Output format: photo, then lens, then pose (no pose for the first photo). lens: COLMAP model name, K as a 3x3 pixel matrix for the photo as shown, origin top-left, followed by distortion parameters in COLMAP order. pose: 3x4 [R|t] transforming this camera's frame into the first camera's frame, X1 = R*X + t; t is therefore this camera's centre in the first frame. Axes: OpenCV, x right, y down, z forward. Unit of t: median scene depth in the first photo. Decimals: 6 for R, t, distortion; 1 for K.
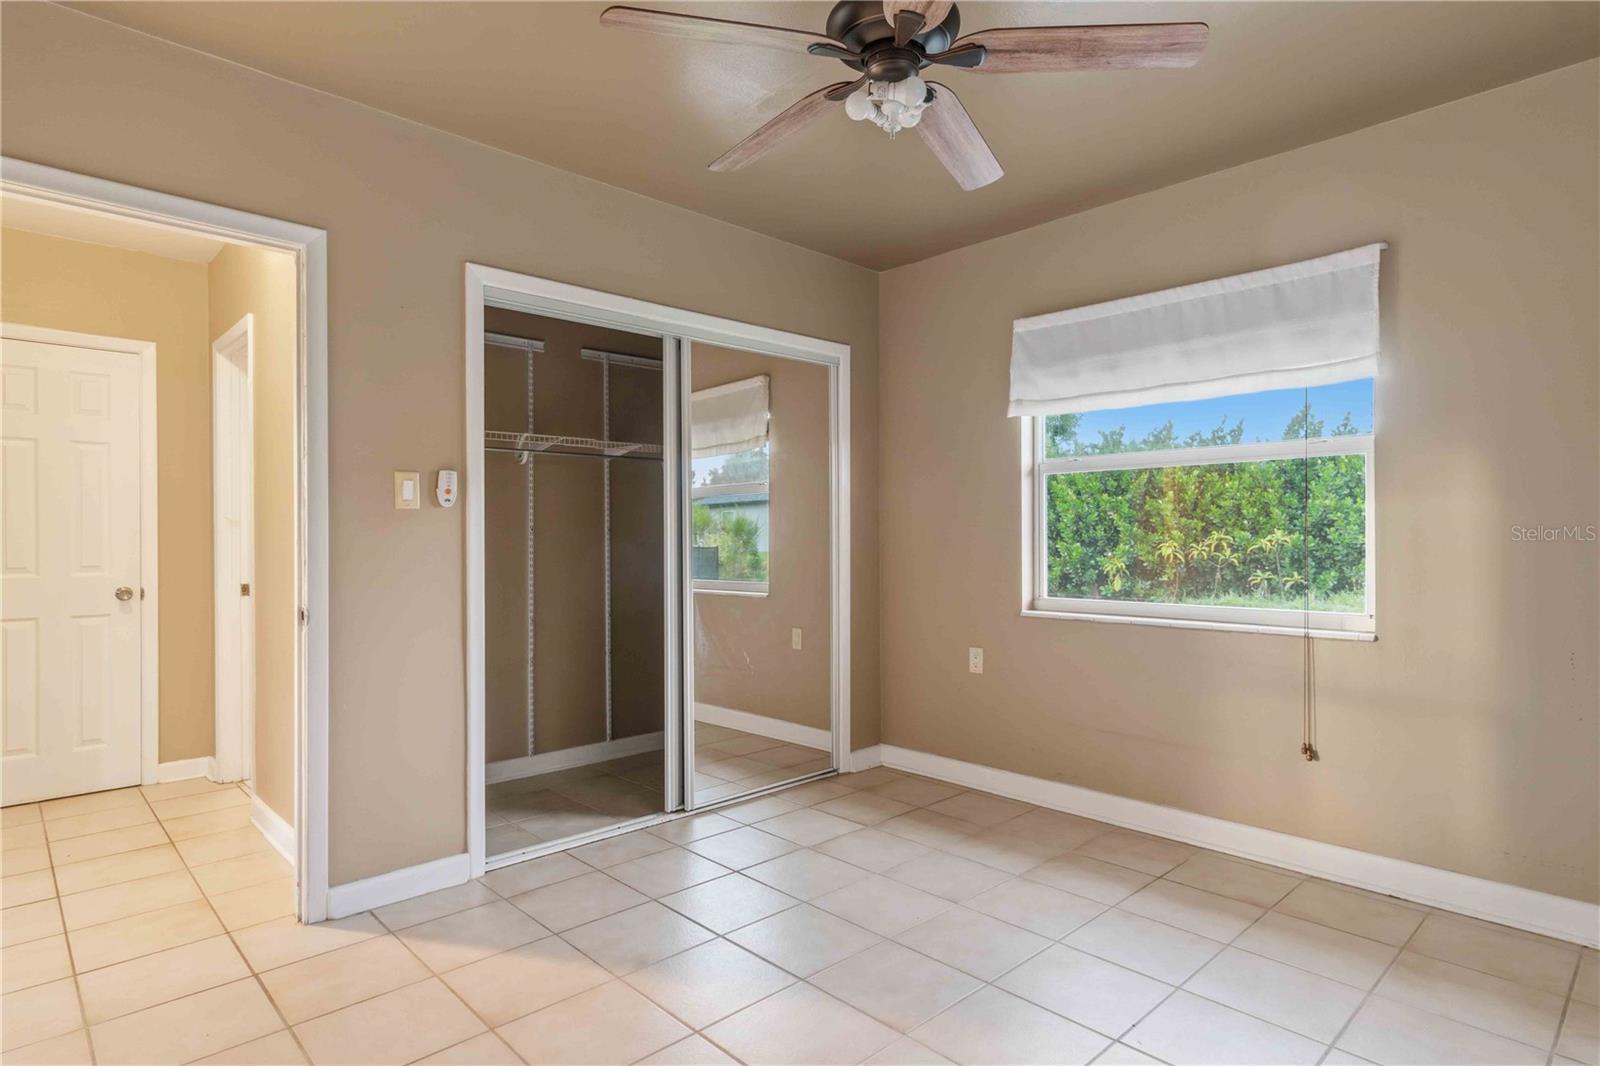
lens RADIAL K [[854.3, 0, 799.3], [0, 854.3, 537.1], [0, 0, 1]] dist [0.001828, 0.000687]
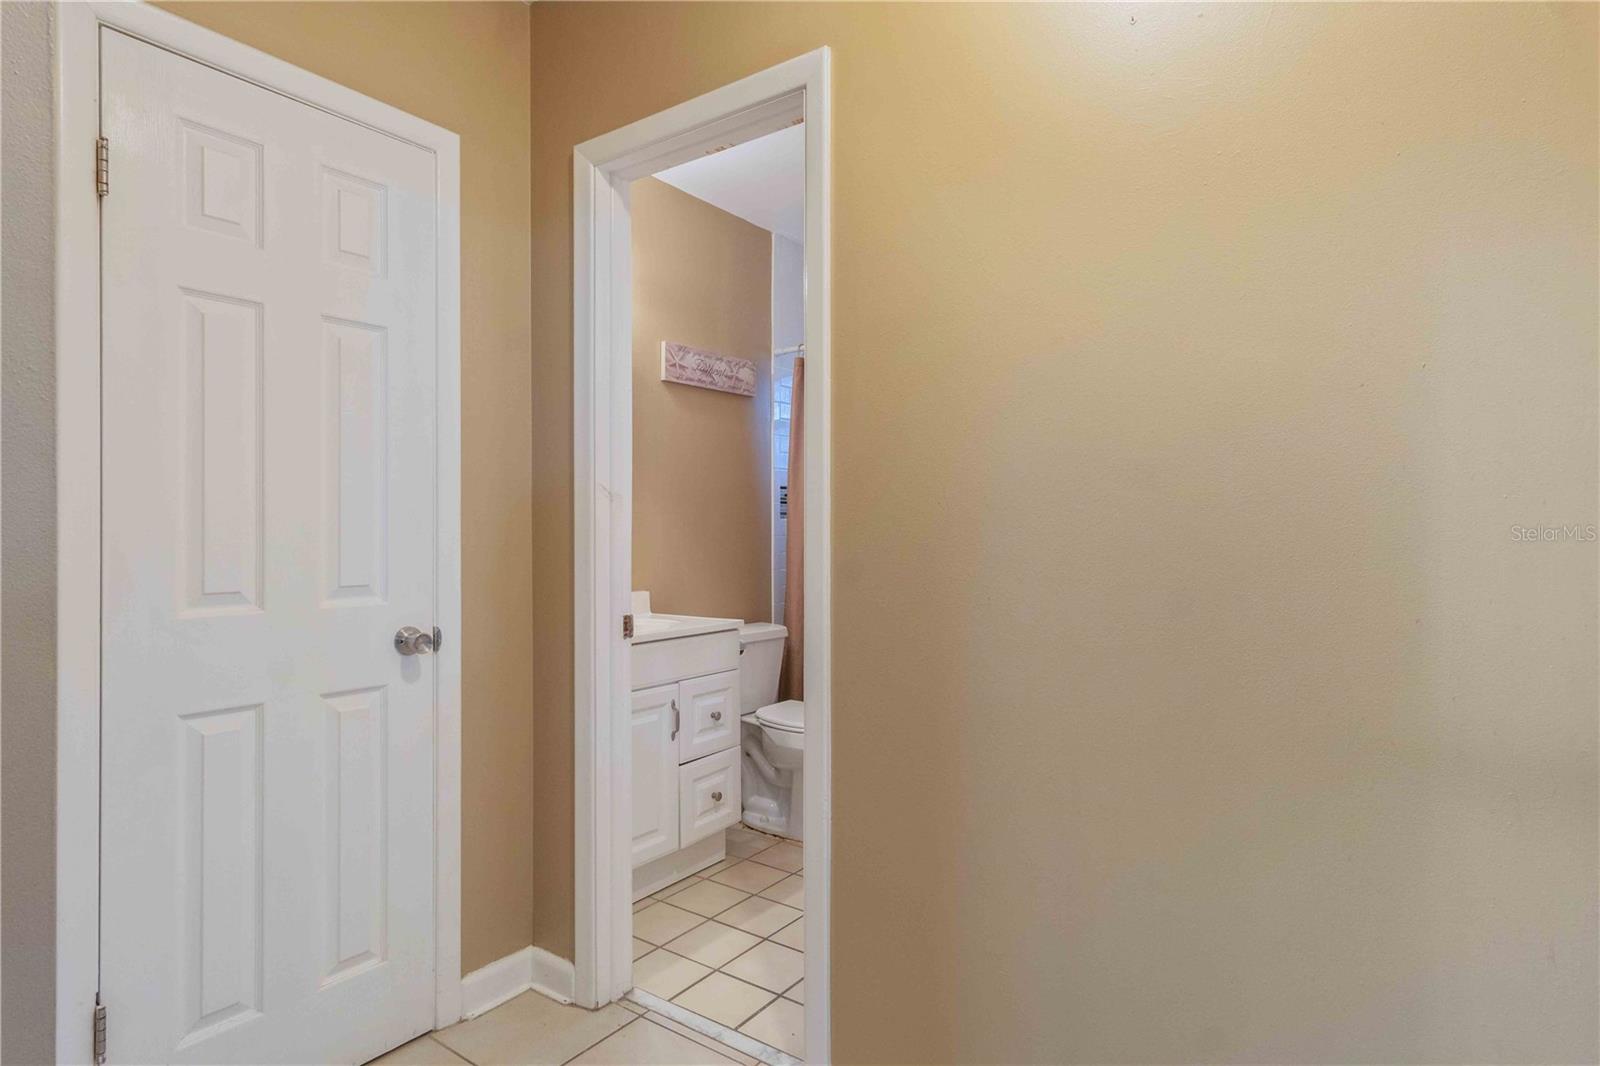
lens RADIAL K [[854.3, 0, 799.3], [0, 854.3, 537.1], [0, 0, 1]] dist [0.001828, 0.000687]
pose [[0.982527, 0.001300, 0.186113, -0.680223], [-0.001538, 0.999998, 0.001139, 0.006128], [-0.186111, -0.001405, 0.982528, 0.495792]]
